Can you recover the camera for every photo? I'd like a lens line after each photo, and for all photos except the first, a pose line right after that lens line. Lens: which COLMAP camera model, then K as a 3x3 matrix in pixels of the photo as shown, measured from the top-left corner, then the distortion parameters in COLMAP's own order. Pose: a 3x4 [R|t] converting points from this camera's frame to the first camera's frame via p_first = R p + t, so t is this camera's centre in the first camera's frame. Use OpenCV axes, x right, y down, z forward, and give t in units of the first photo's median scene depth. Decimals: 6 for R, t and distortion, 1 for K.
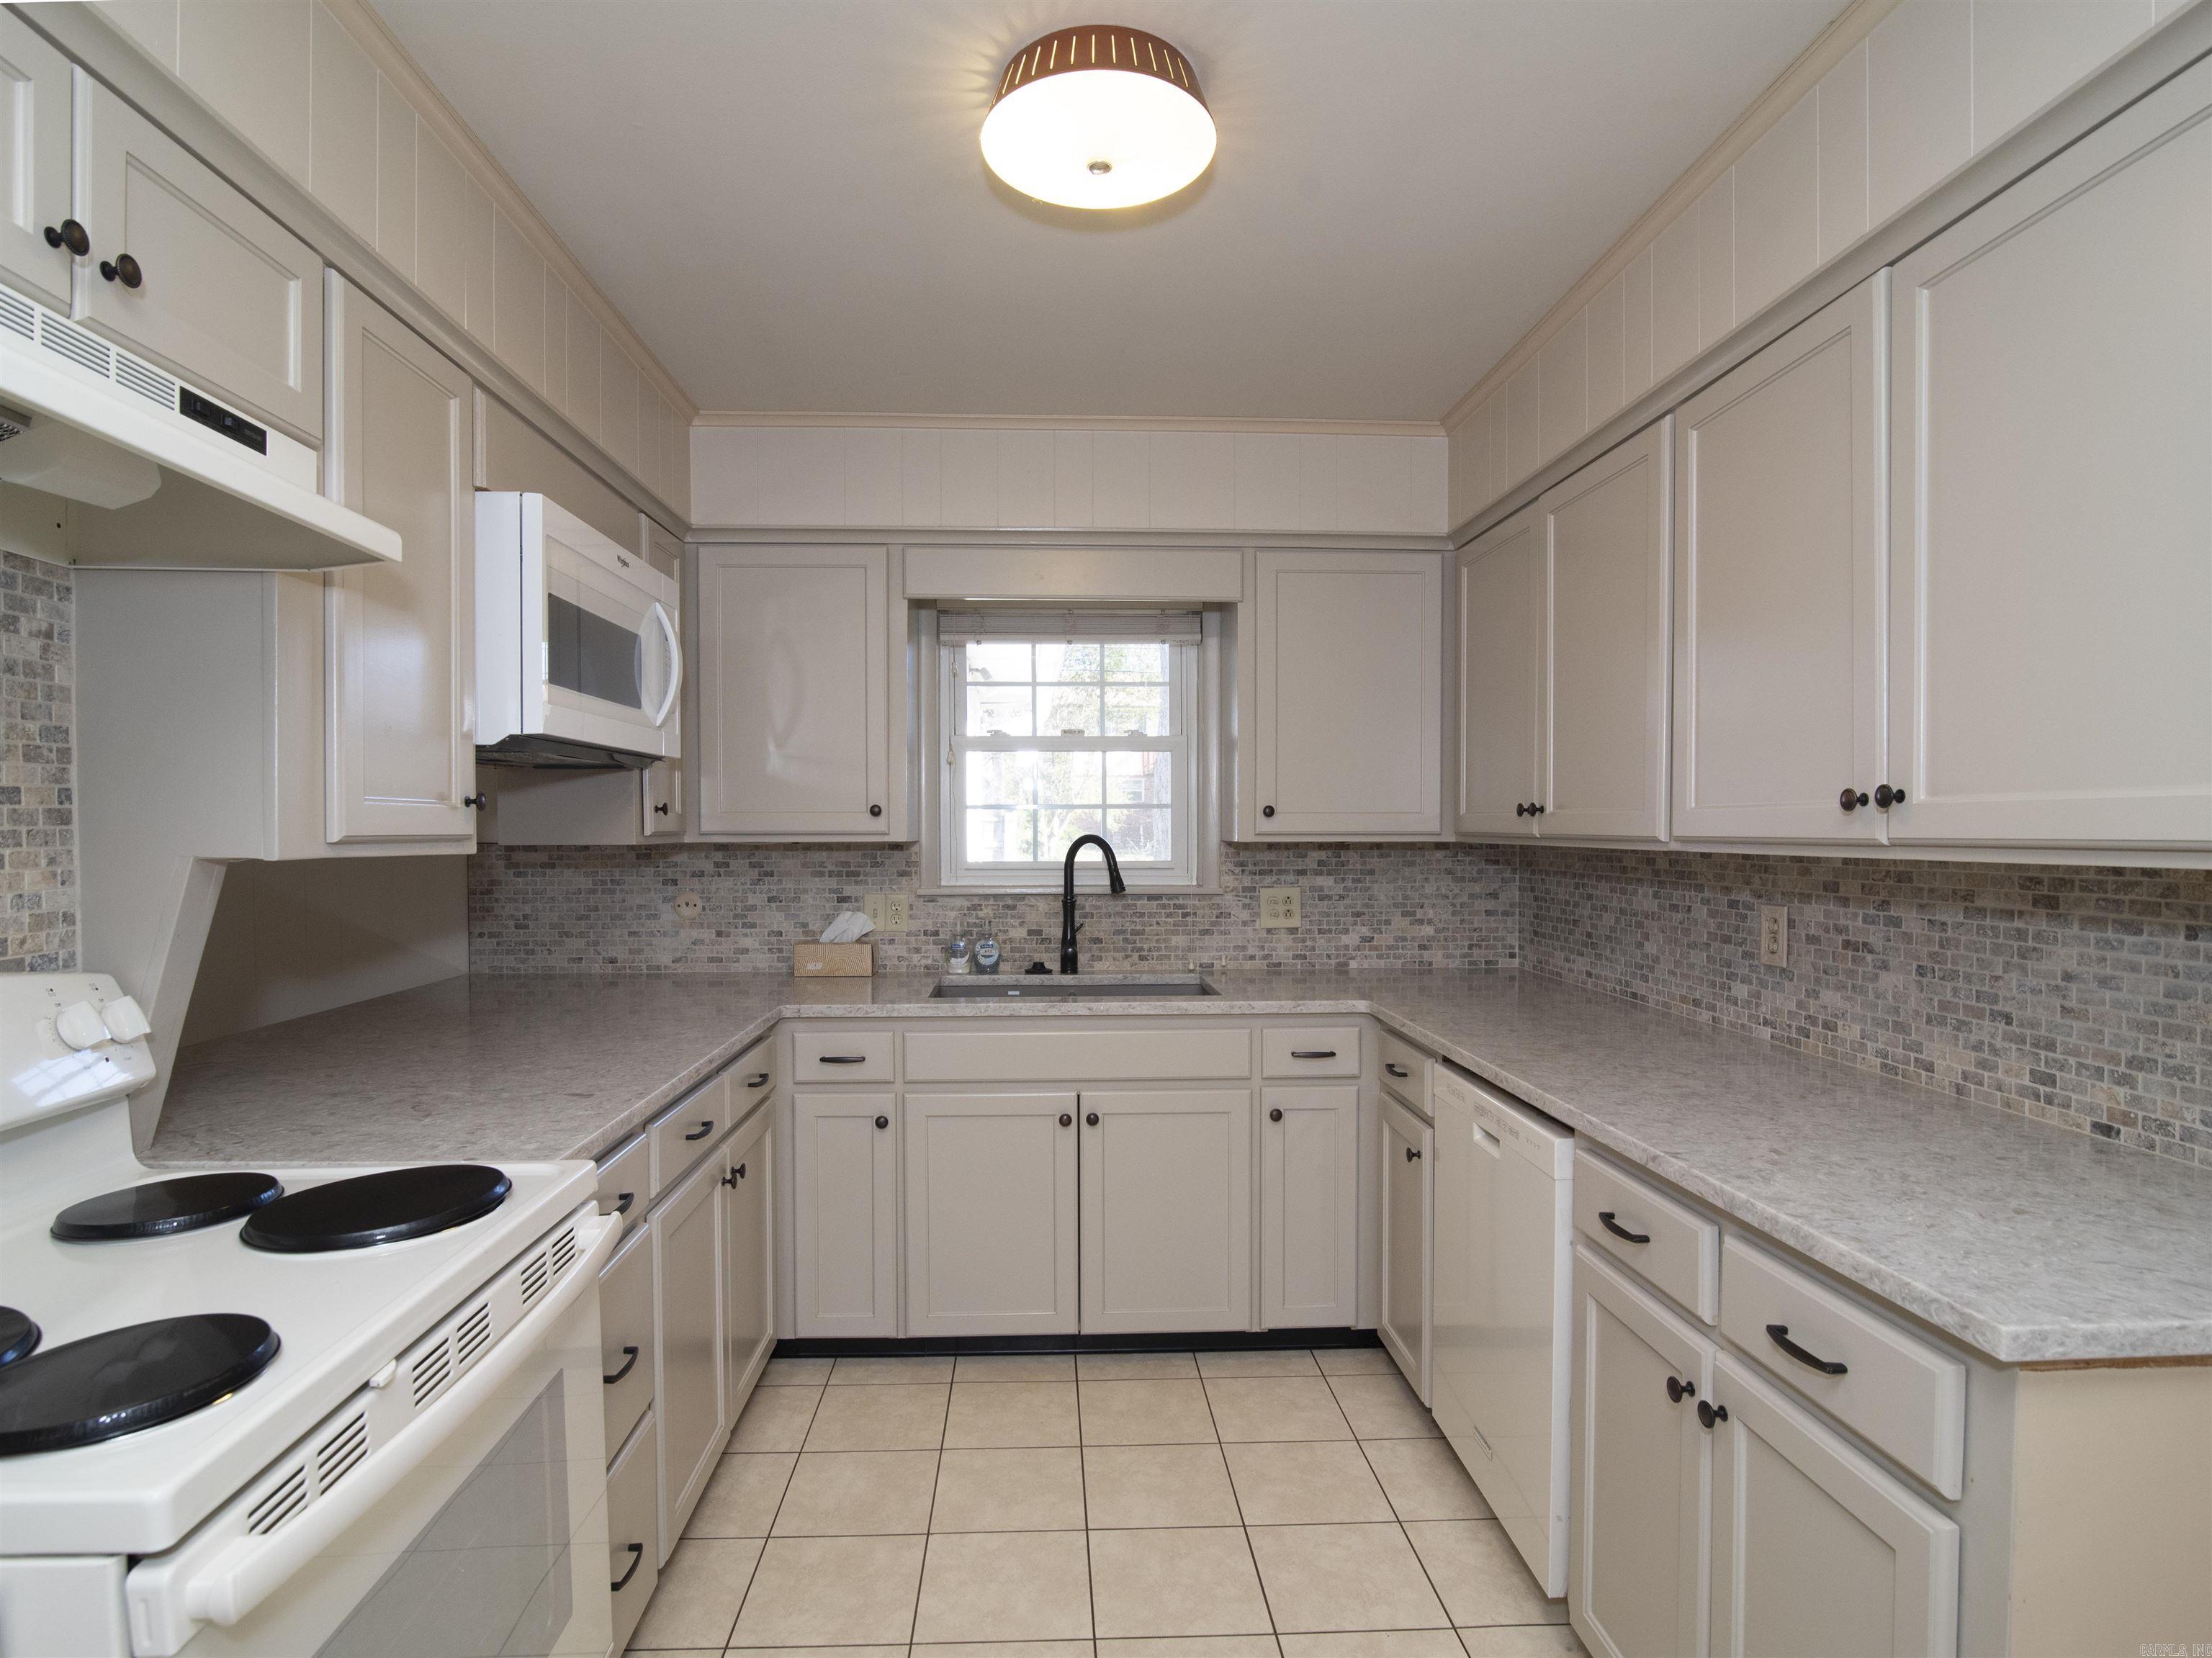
lens RADIAL K [[1167.6, 0, 1106.1], [0, 1167.6, 850.7], [0, 0, 1]] dist [-0.022520, 0.001505]
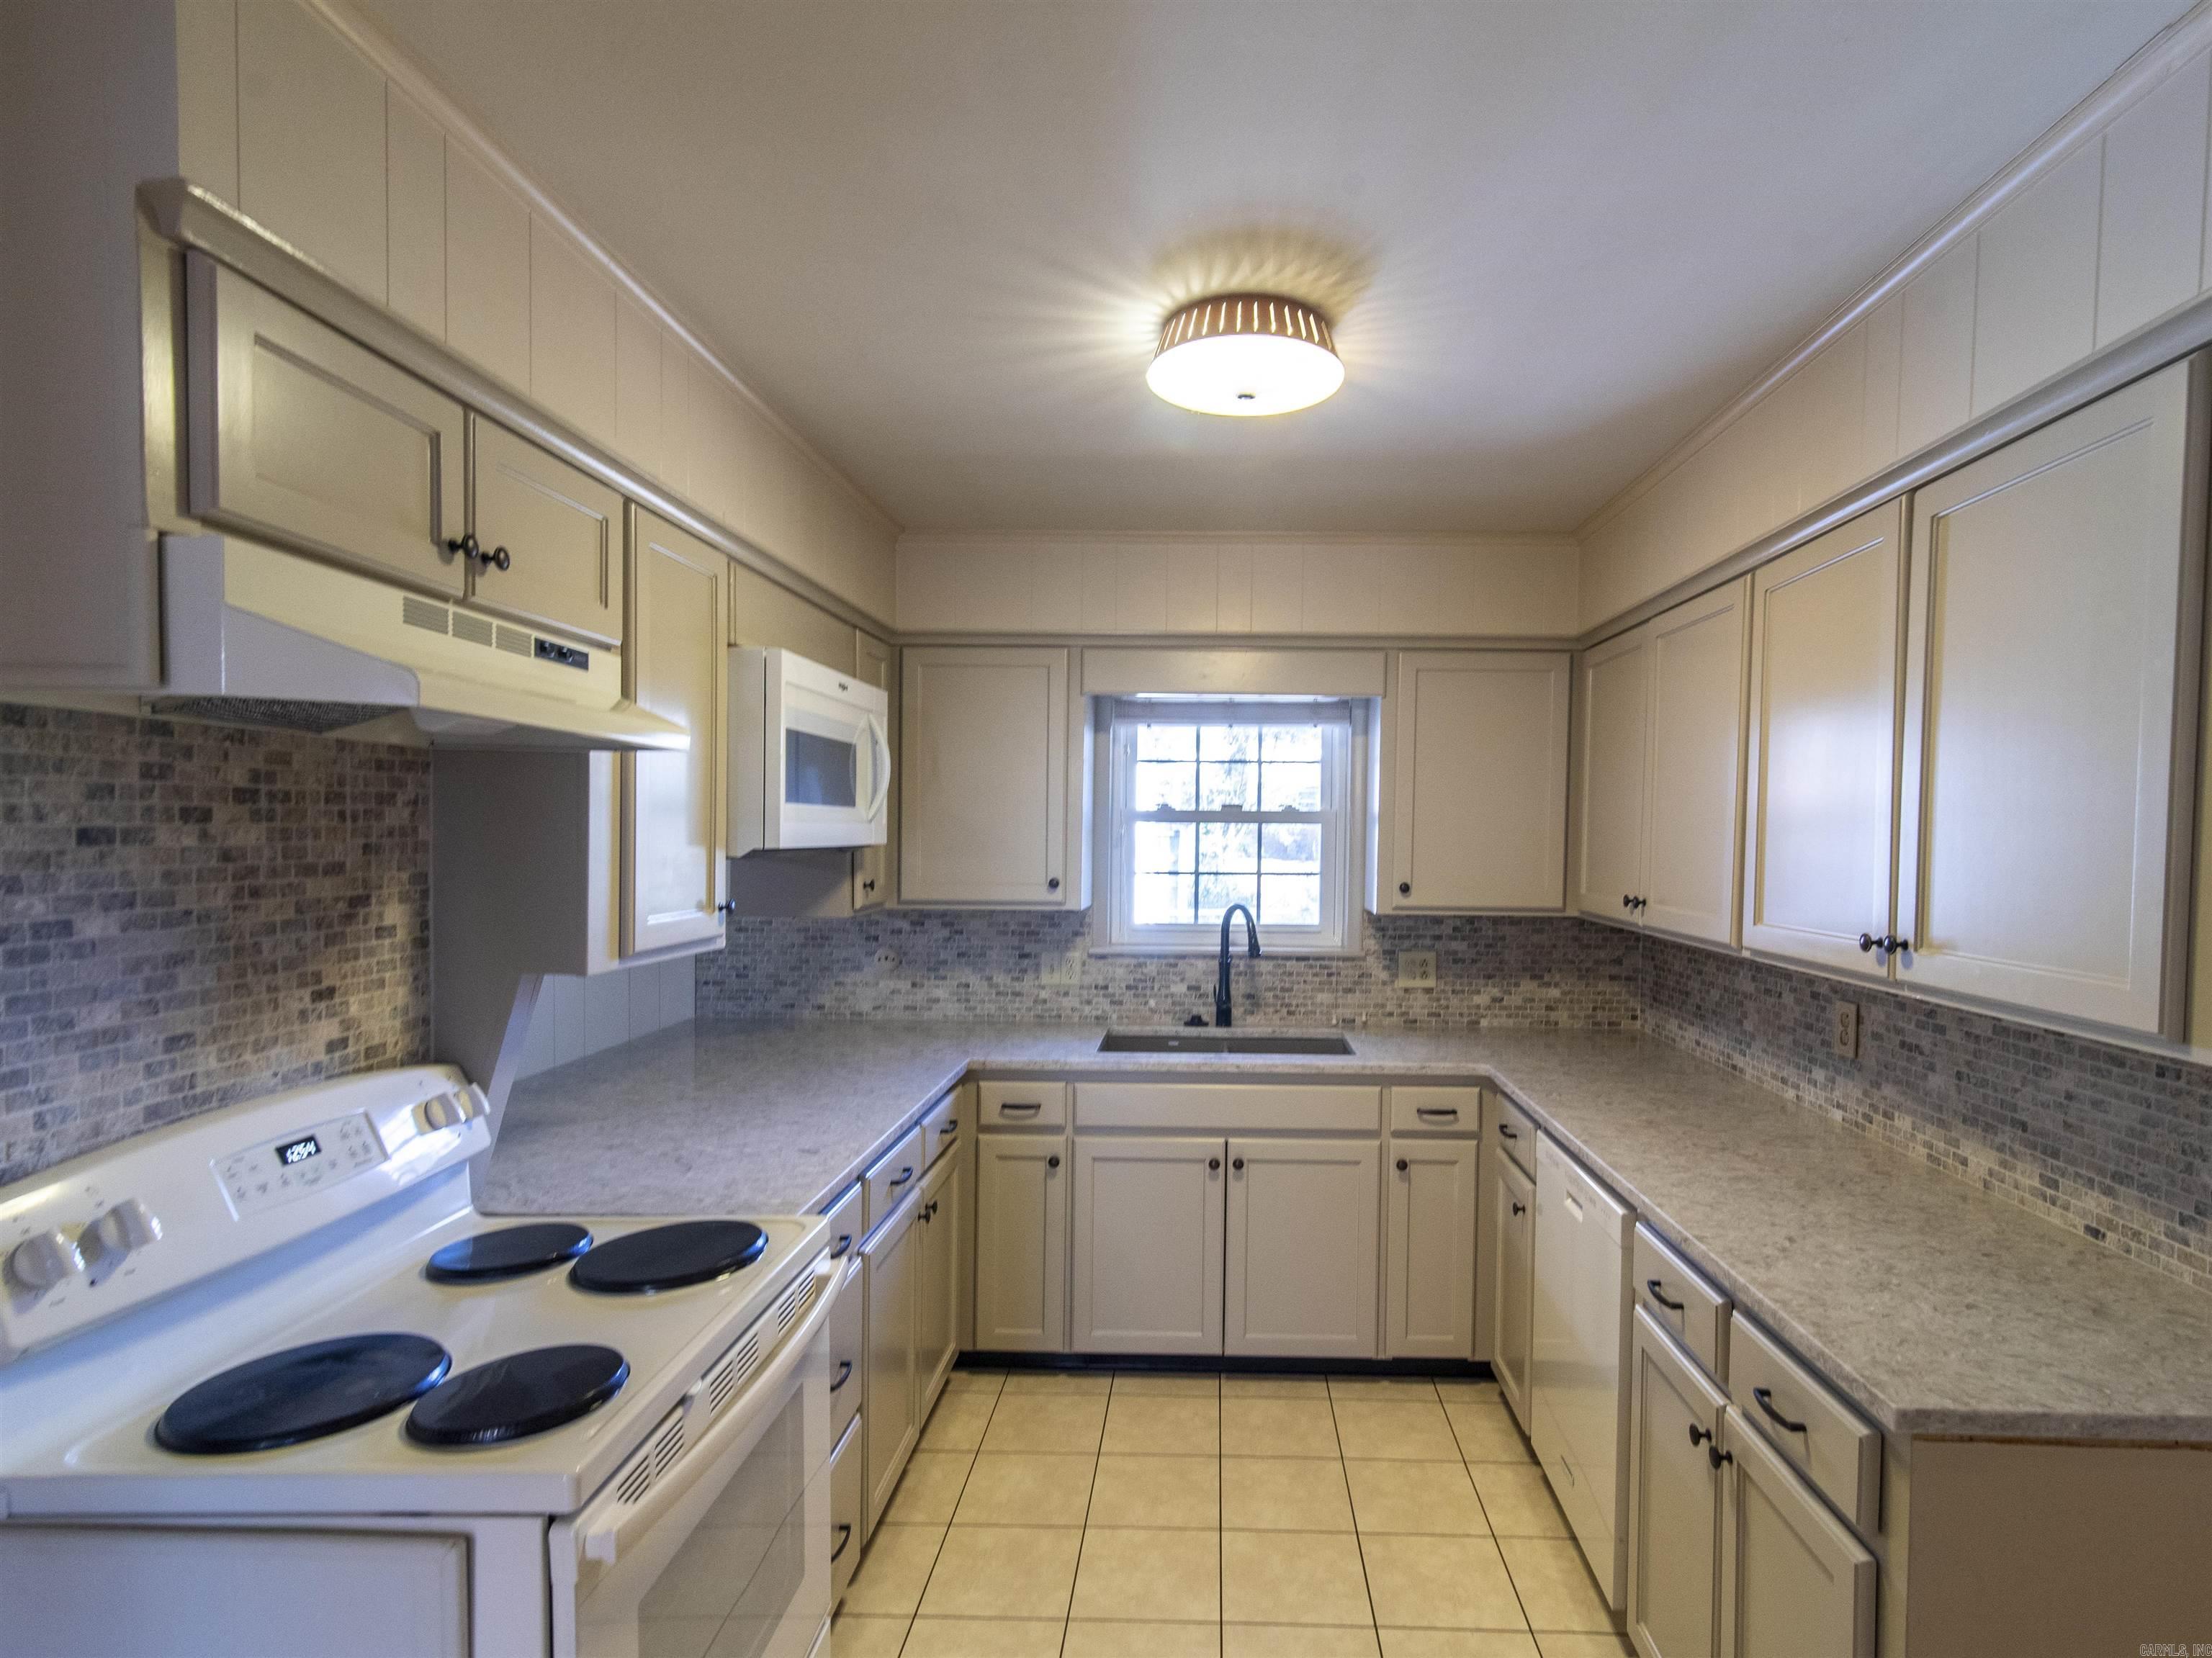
lens RADIAL K [[1160.1, 0, 1223.1], [0, 1160.1, 862.6], [0, 0, 1]] dist [0.014941, -0.001936]
pose [[0.998566, 0.018272, -0.050310, 0.024973], [-0.018041, 0.999825, 0.005044, -0.068647], [0.050394, -0.004129, 0.998721, -0.127704]]
